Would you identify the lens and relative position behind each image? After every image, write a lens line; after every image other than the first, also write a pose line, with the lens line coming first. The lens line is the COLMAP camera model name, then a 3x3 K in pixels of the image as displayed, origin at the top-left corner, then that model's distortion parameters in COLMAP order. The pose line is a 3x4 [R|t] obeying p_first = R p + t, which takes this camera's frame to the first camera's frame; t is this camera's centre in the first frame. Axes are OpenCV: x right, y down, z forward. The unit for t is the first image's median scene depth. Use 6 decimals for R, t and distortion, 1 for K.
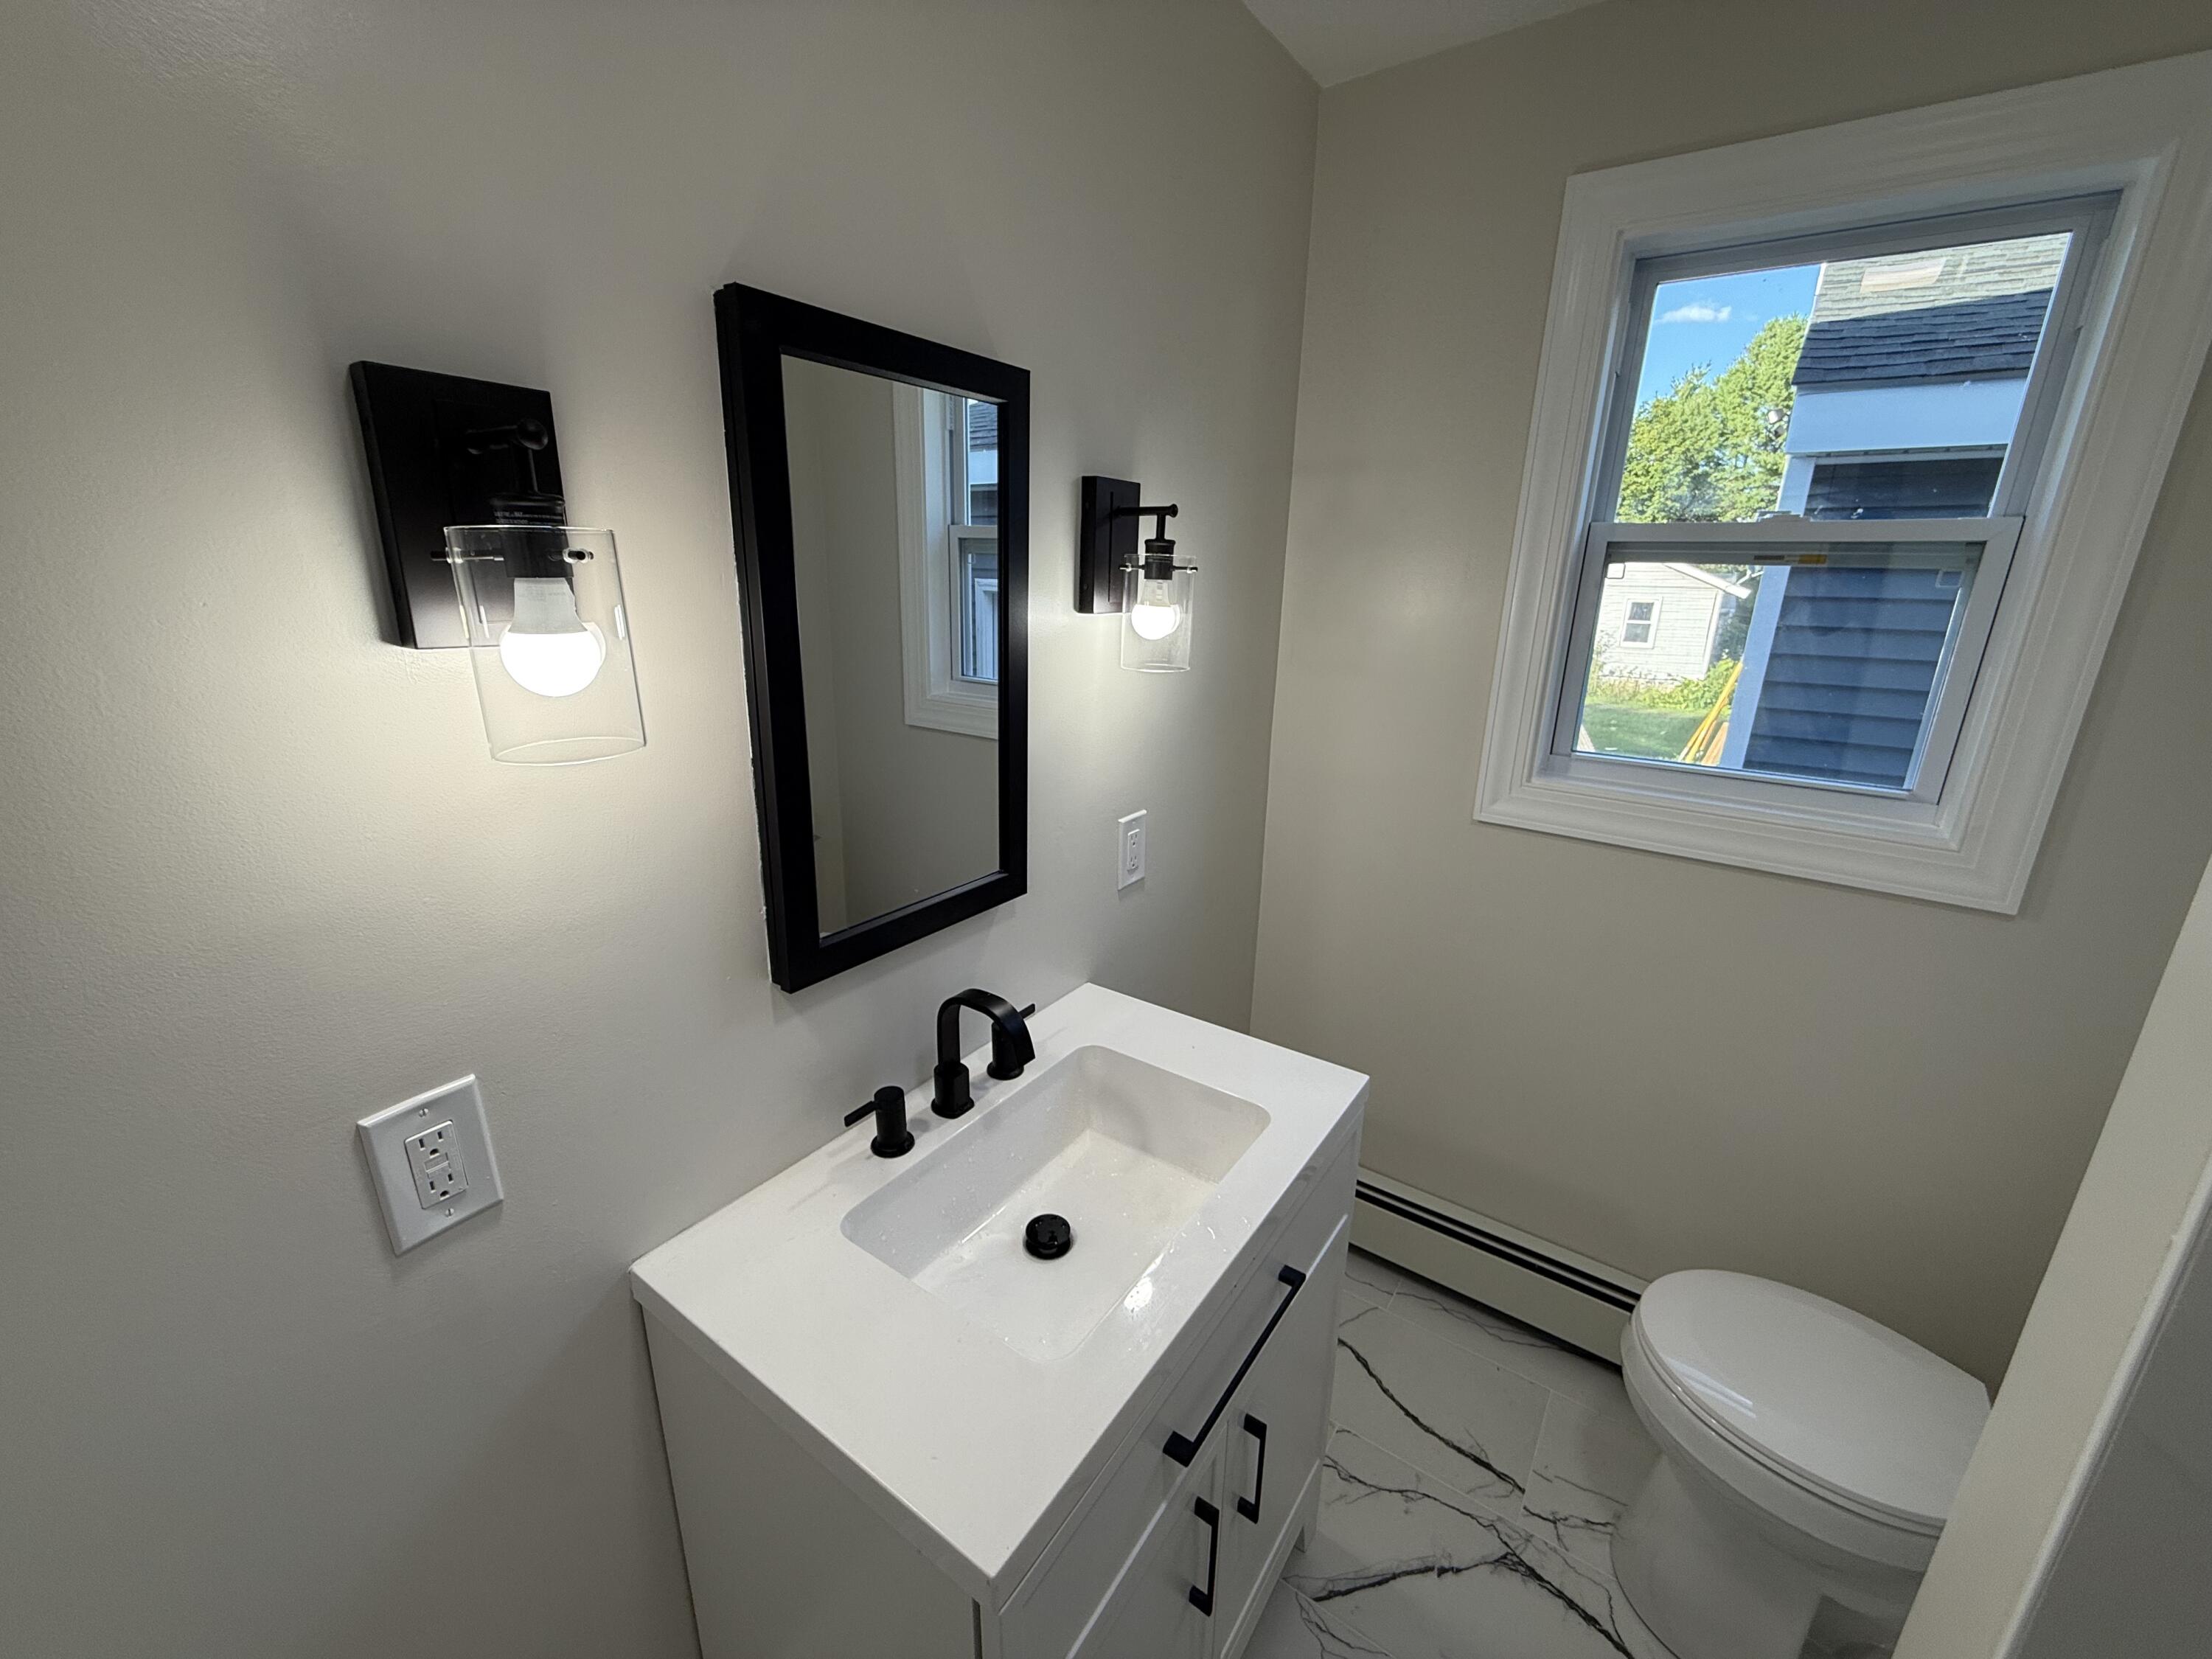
lens RADIAL K [[885.2, 0, 1094.3], [0, 885.2, 828.3], [0, 0, 1]] dist [0.001532, -0.000312]
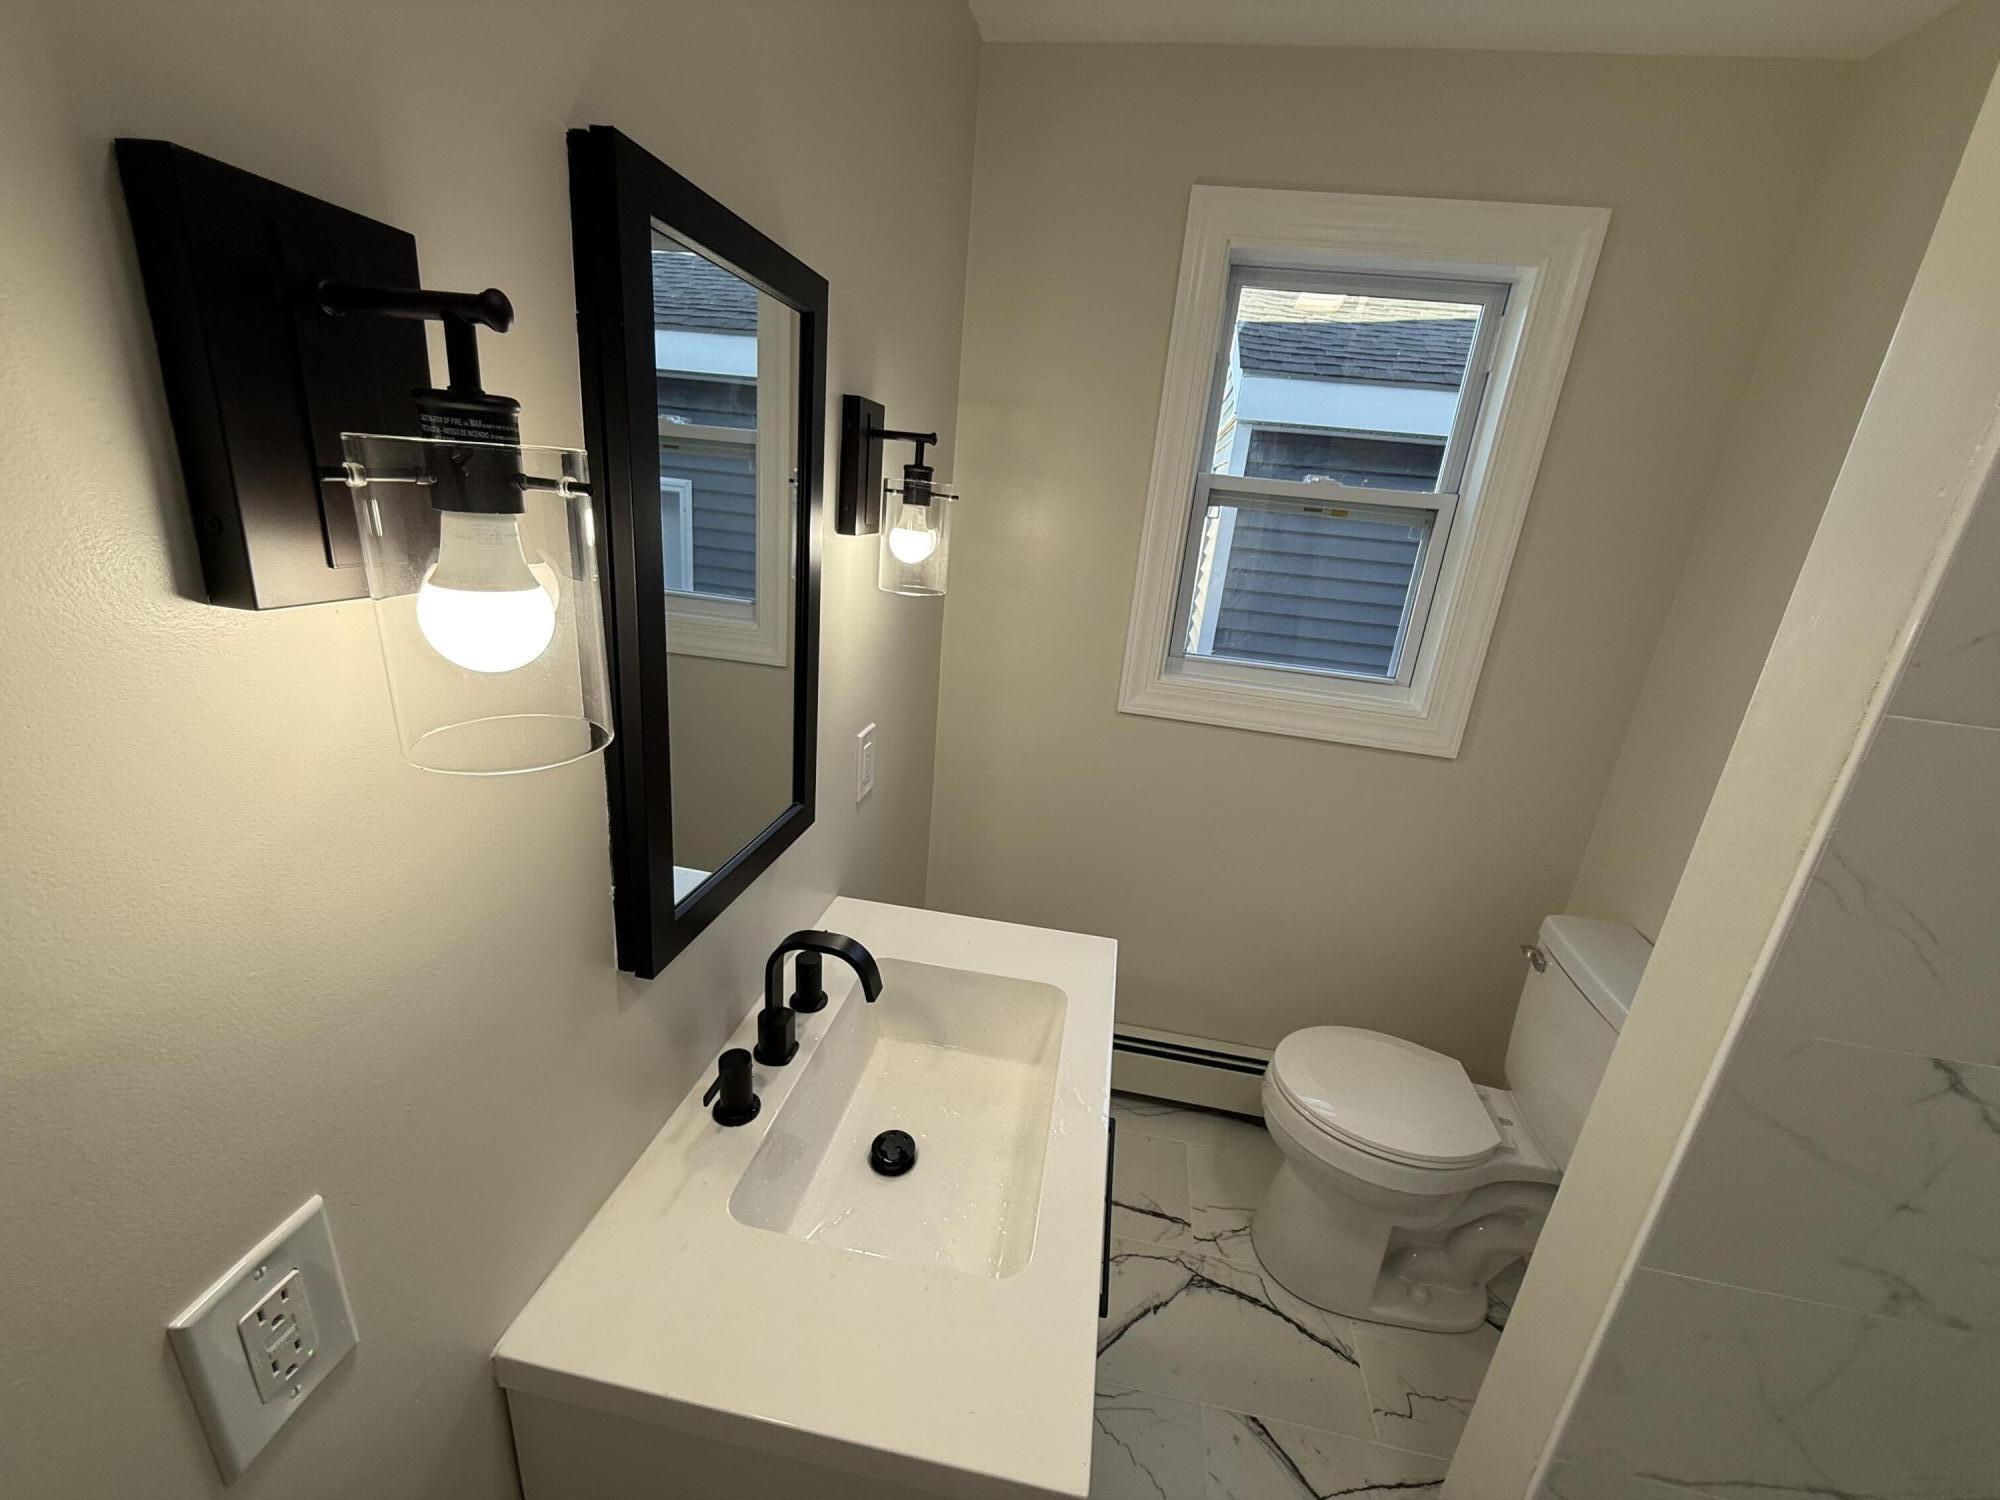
lens RADIAL K [[800.2, 0, 1006.7], [0, 800.2, 750.0], [0, 0, 1]] dist [0.000071, -0.000143]
pose [[0.893901, -0.079051, 0.441238, -0.262974], [0.054287, 0.996174, 0.068492, -0.053656], [-0.444964, -0.037272, 0.894772, 0.107404]]
